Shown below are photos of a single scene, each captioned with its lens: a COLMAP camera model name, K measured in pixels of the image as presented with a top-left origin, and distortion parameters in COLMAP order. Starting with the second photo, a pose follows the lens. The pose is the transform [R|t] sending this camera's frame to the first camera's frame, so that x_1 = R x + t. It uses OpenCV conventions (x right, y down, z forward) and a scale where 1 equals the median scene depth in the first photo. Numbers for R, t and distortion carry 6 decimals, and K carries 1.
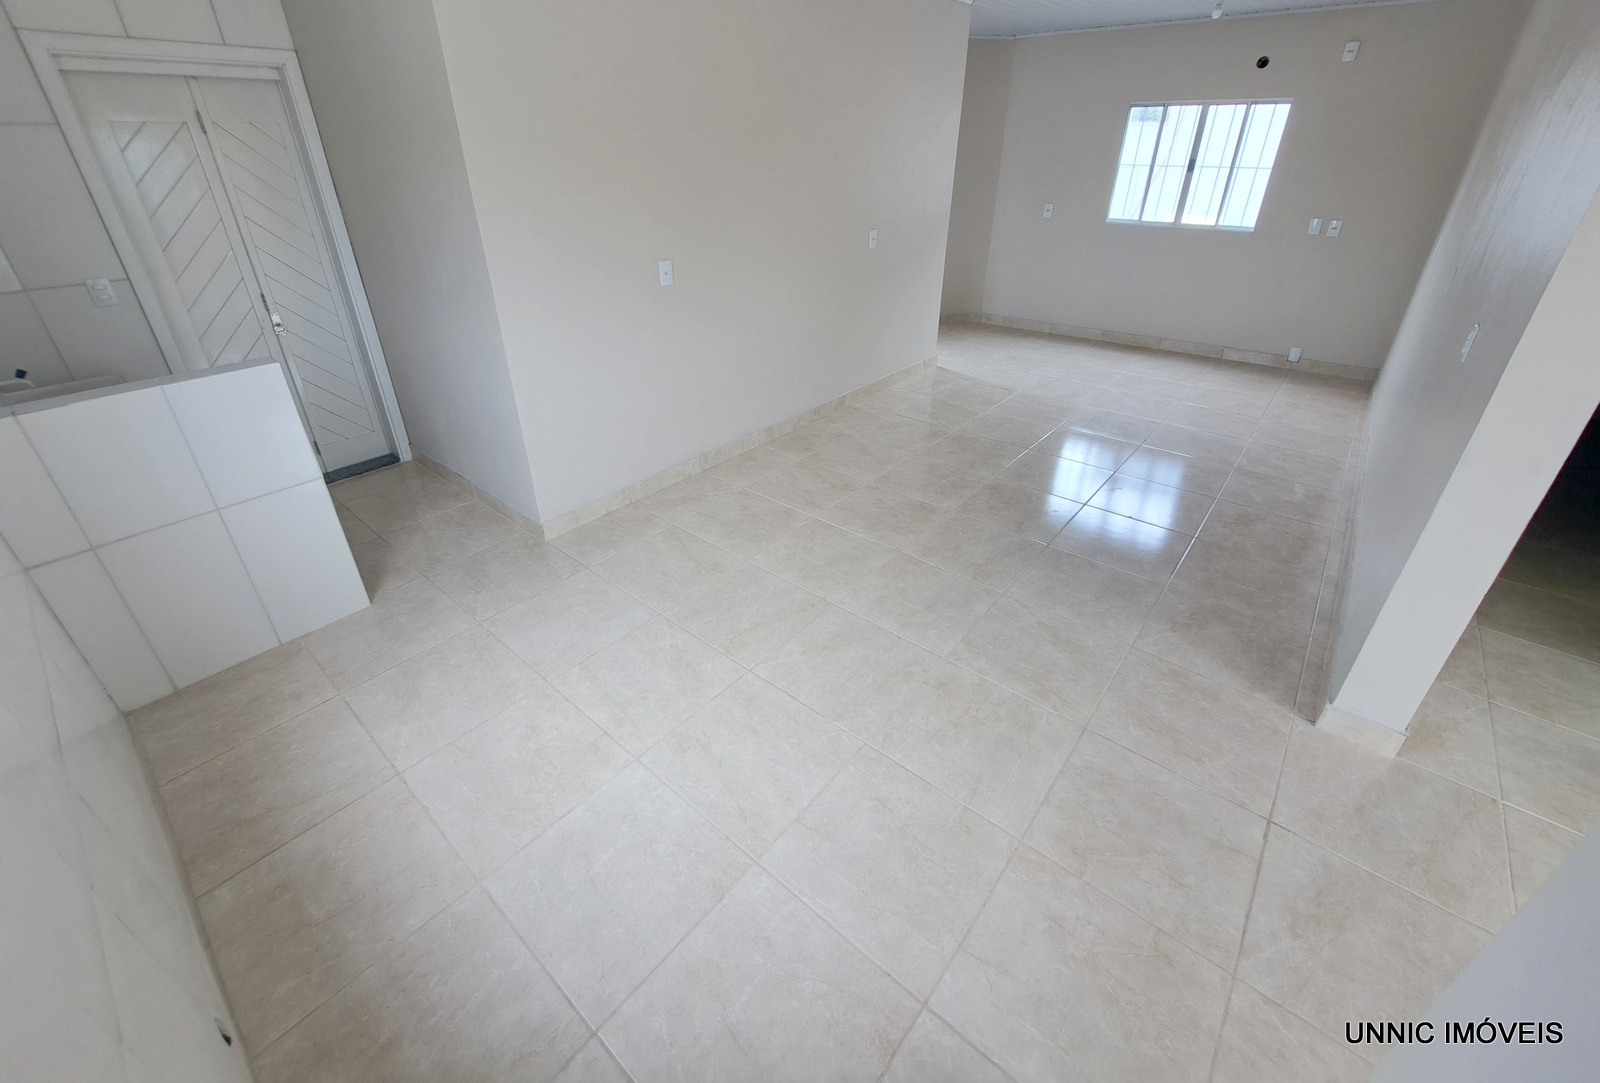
lens RADIAL K [[645.8, 0, 798.1], [0, 645.8, 479.1], [0, 0, 1]] dist [-0.002375, -0.000265]
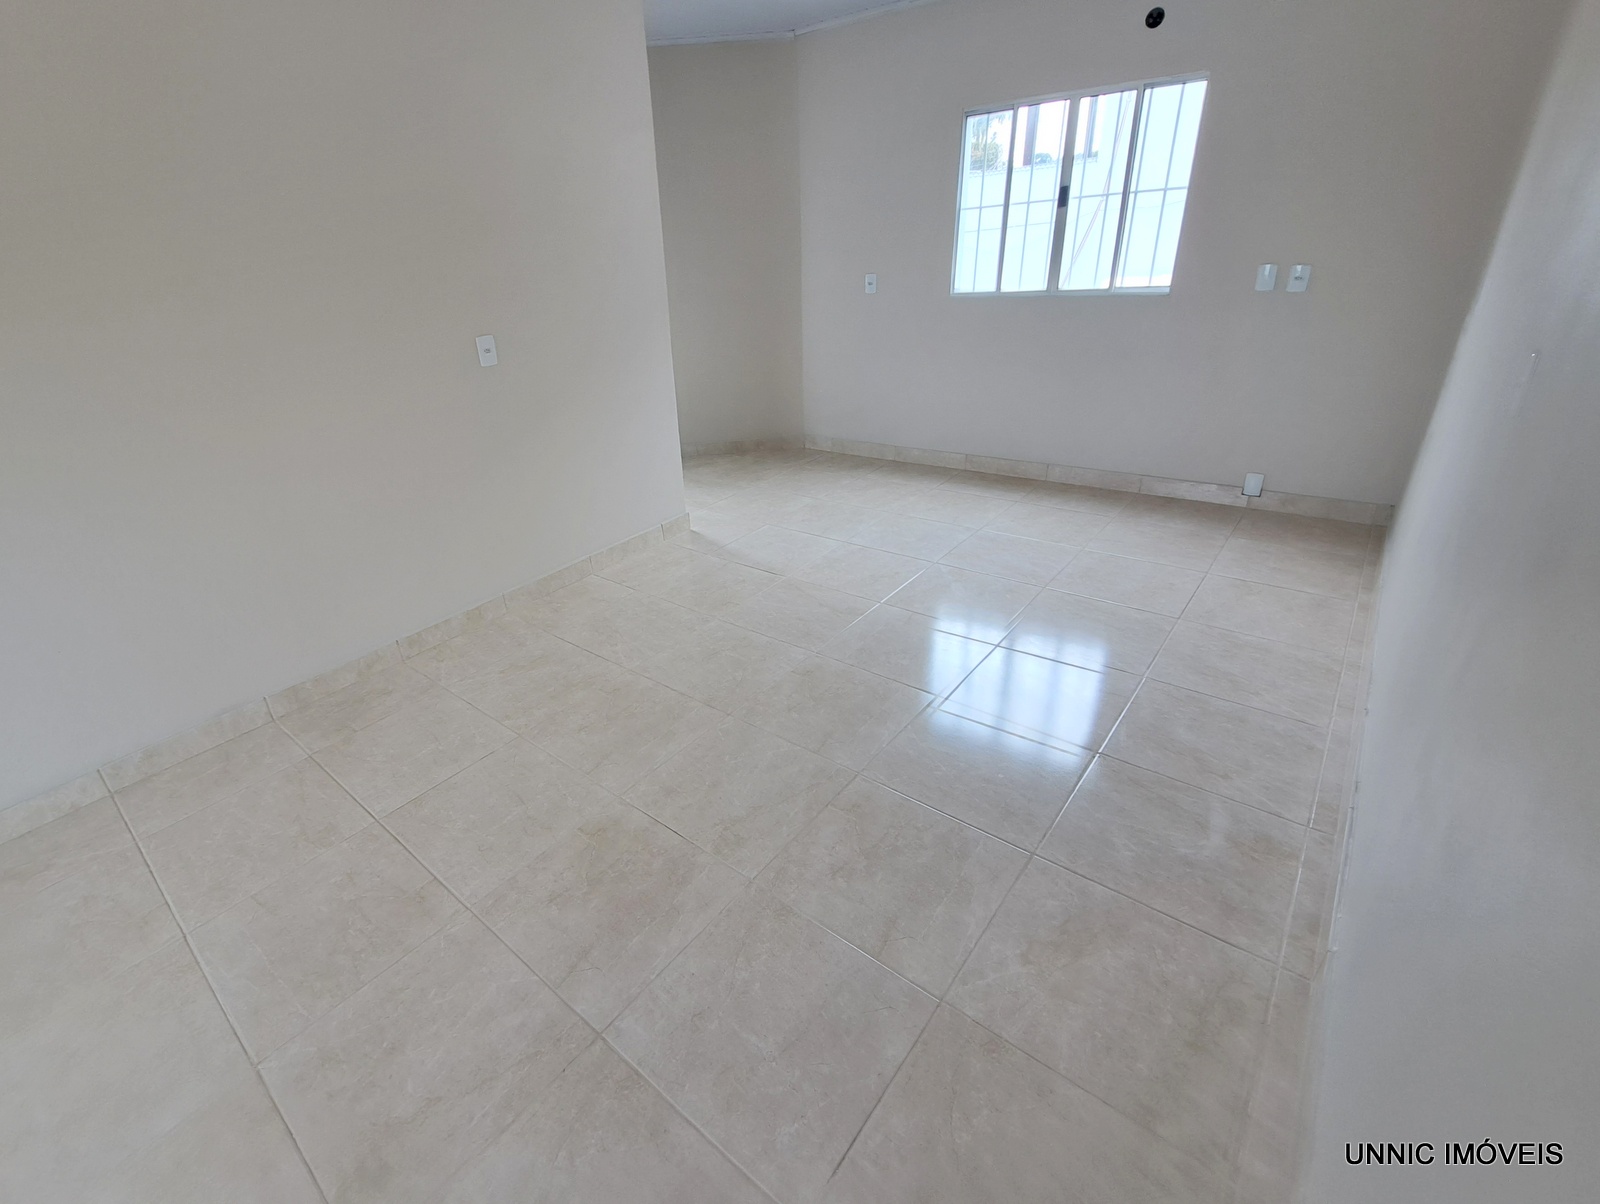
lens RADIAL K [[723.8, 0, 704.7], [0, 723.8, 583.1], [0, 0, 1]] dist [-0.005002, -0.000864]
pose [[0.997213, -0.049627, -0.055706, 0.302592], [0.048131, 0.998452, -0.027876, -0.113613], [0.057003, 0.025117, 0.998058, 0.305282]]
